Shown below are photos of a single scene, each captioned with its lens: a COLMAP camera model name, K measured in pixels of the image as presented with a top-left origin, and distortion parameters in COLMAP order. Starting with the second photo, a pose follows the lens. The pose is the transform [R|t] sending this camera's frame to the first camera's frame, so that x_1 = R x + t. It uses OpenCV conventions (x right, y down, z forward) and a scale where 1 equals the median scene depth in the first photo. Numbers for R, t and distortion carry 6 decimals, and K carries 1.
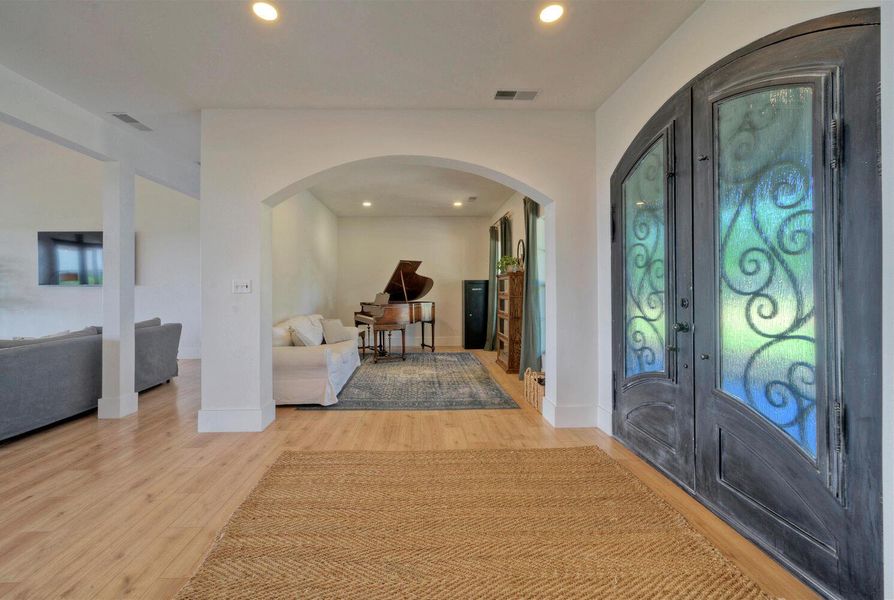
lens RADIAL K [[327.5, 0, 431.4], [0, 327.5, 283.9], [0, 0, 1]] dist [0.001192, 0.000141]
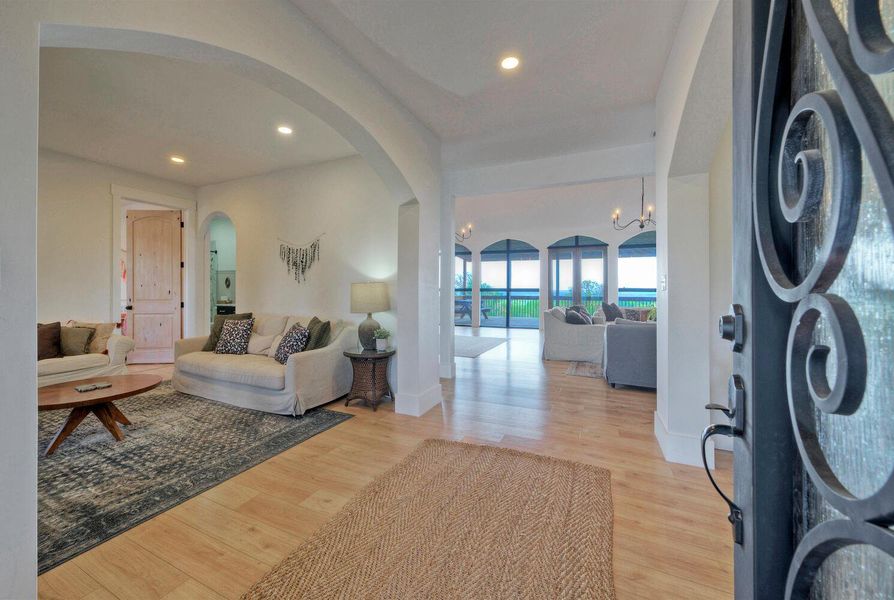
lens RADIAL K [[327.5, 0, 431.4], [0, 327.5, 283.9], [0, 0, 1]] dist [0.001192, 0.000141]
pose [[-0.432501, -0.016777, -0.901477, 0.666683], [0.004384, 0.999776, -0.020709, 0.020233], [0.901623, -0.012909, -0.432331, 1.094589]]
